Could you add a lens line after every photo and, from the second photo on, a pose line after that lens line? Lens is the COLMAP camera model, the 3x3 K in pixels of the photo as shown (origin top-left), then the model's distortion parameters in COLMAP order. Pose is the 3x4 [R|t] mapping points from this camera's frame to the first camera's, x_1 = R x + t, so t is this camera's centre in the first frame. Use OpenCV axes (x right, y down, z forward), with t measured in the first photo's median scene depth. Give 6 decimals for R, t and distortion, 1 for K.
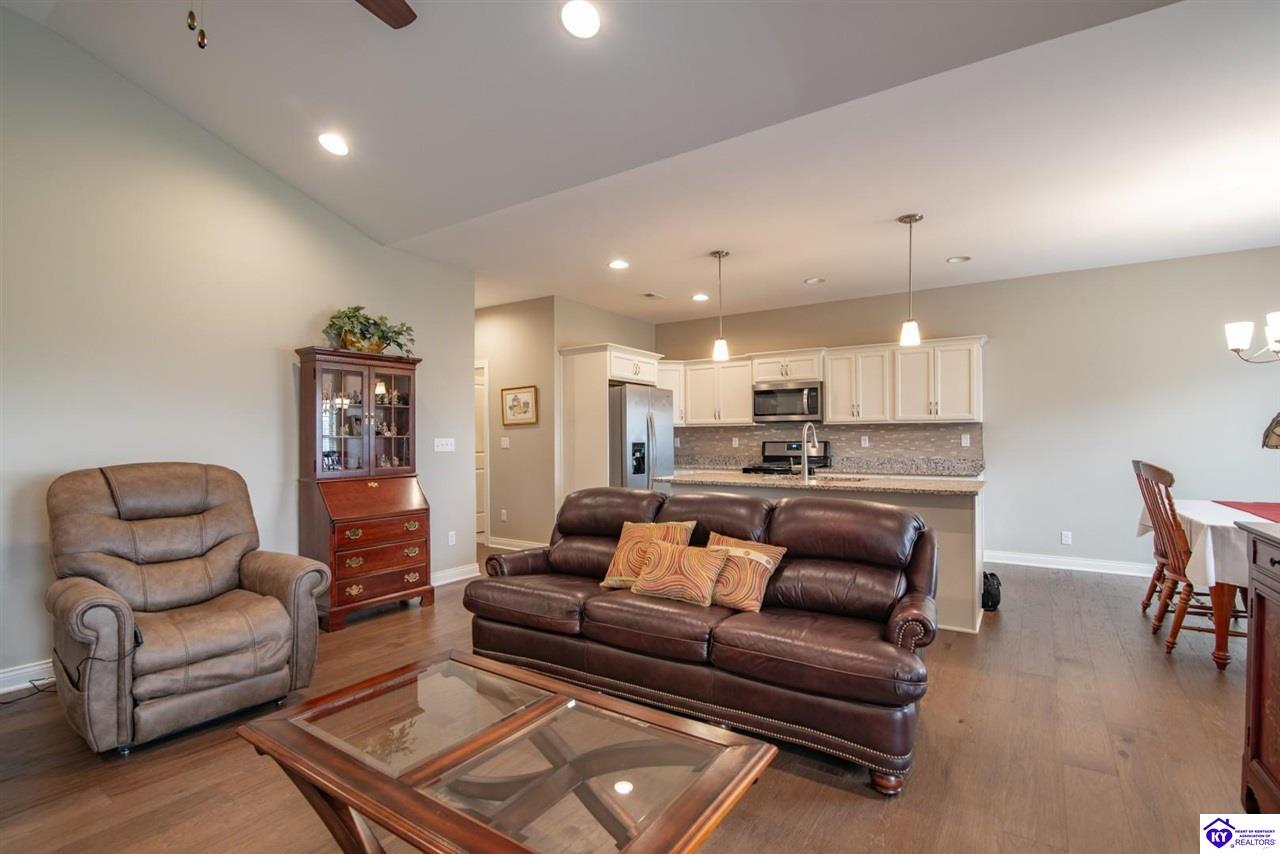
lens RADIAL K [[578.5, 0, 633.2], [0, 578.5, 424.6], [0, 0, 1]] dist [-0.016546, 0.000338]
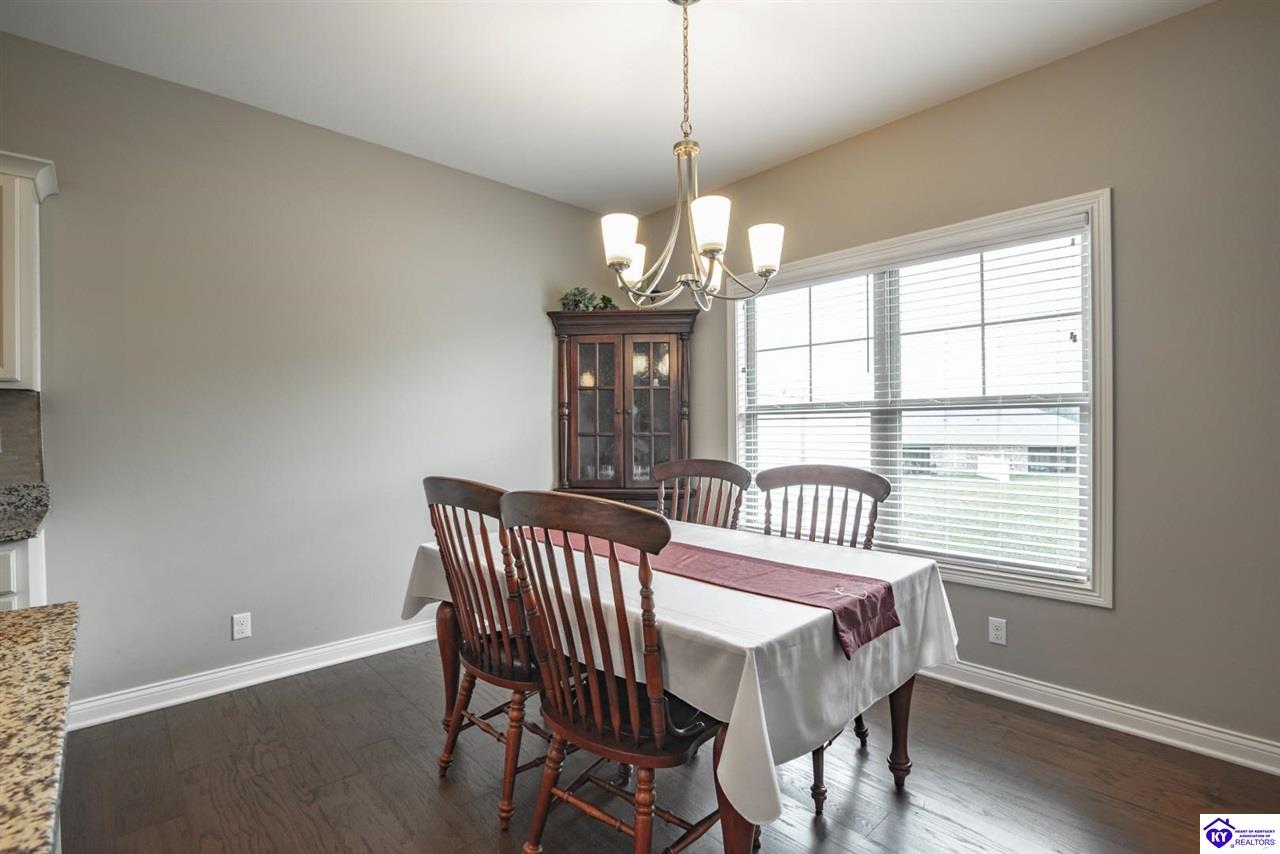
lens RADIAL K [[589.7, 0, 642.2], [0, 589.7, 431.6], [0, 0, 1]] dist [-0.020474, -0.000055]
pose [[0.203682, -0.011167, 0.978973, 0.268869], [-0.020314, 0.999671, 0.015629, 0.007912], [-0.978826, -0.023070, 0.203388, 0.456530]]
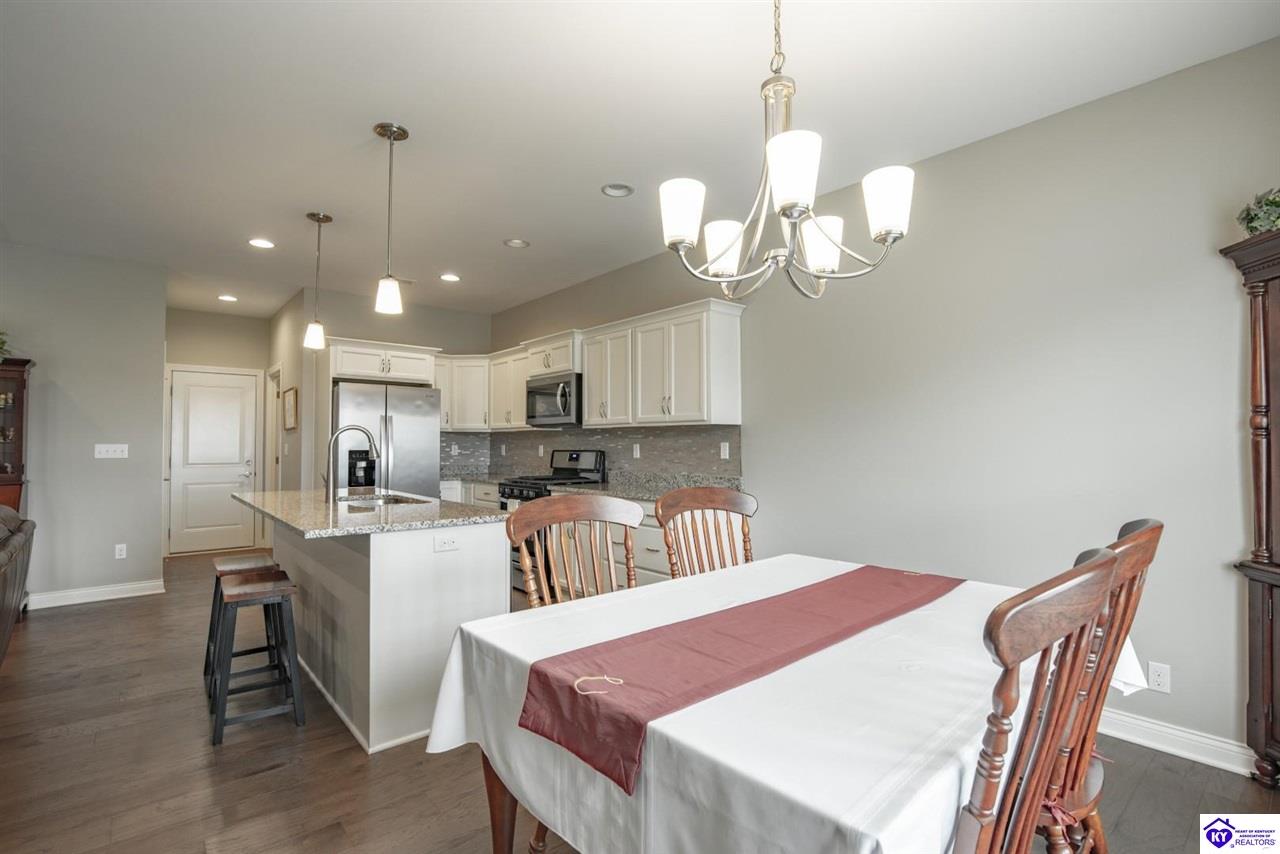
lens RADIAL K [[589.7, 0, 642.2], [0, 589.7, 431.6], [0, 0, 1]] dist [-0.020474, -0.000055]
pose [[0.970008, -0.001058, -0.243069, 0.598854], [0.001516, 0.999997, 0.001698, 0.002565], [0.243067, -0.002015, 0.970008, 0.246967]]
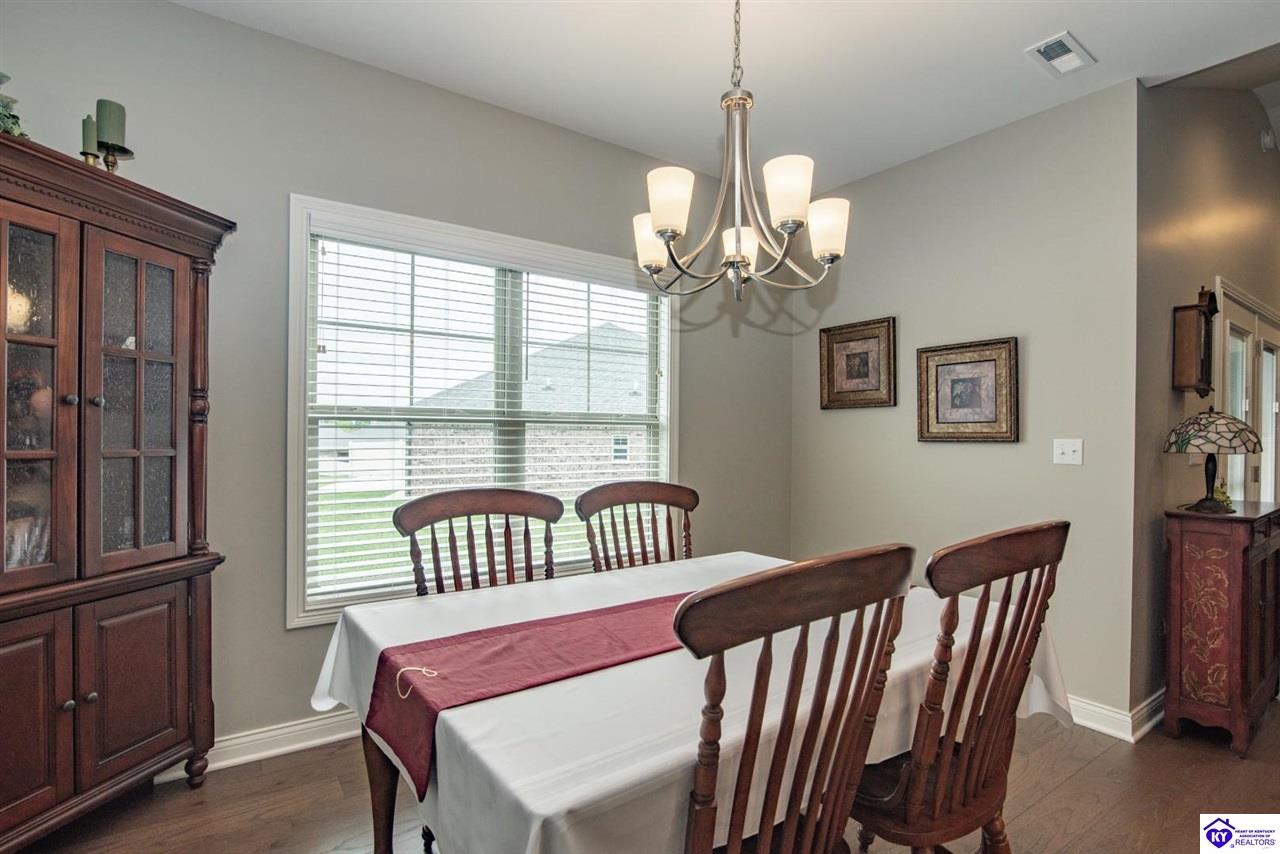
lens RADIAL K [[615.4, 0, 640.7], [0, 615.4, 439.7], [0, 0, 1]] dist [-0.023183, -0.000191]
pose [[-0.941523, -0.008643, 0.336838, 0.541839], [-0.016439, 0.999659, -0.020297, 0.015338], [-0.336547, -0.024647, -0.941344, 0.770246]]
